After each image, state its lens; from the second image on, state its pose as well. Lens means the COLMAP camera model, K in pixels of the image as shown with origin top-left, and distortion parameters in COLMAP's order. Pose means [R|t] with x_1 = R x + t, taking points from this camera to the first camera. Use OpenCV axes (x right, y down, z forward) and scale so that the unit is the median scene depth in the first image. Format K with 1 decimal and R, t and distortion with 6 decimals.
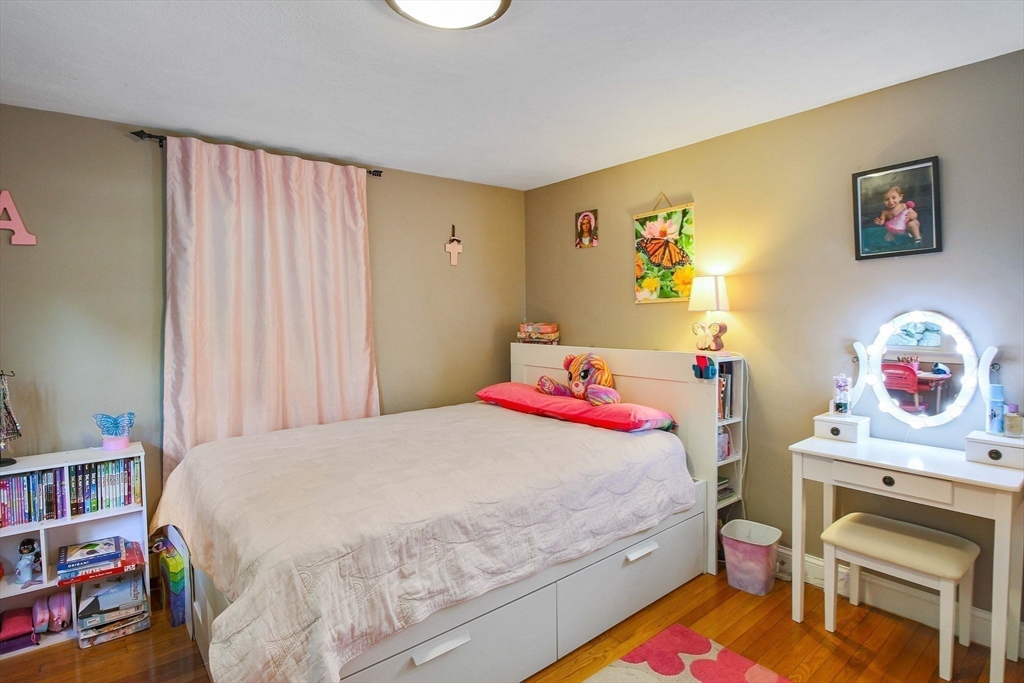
lens RADIAL K [[530.5, 0, 509.4], [0, 530.5, 311.9], [0, 0, 1]] dist [0.003216, -0.016059]
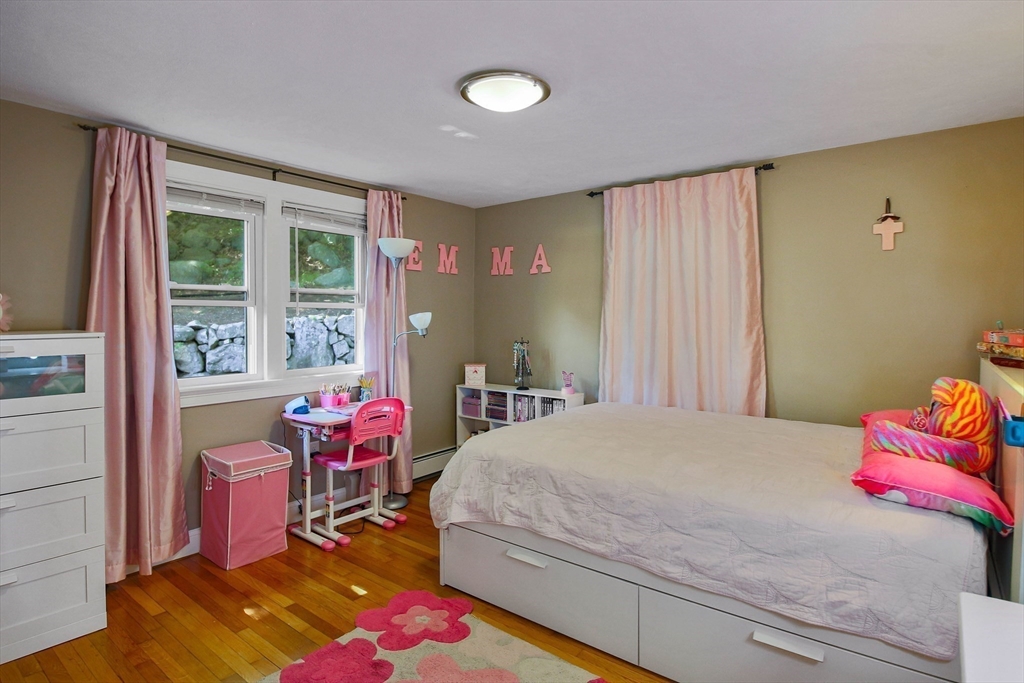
lens RADIAL K [[544.5, 0, 515.5], [0, 544.5, 317.7], [0, 0, 1]] dist [-0.024589, -0.000758]
pose [[0.213323, 0.015863, -0.976853, 0.699395], [-0.002007, 0.999873, 0.015799, -0.001638], [0.976980, -0.001409, 0.213328, 0.390061]]
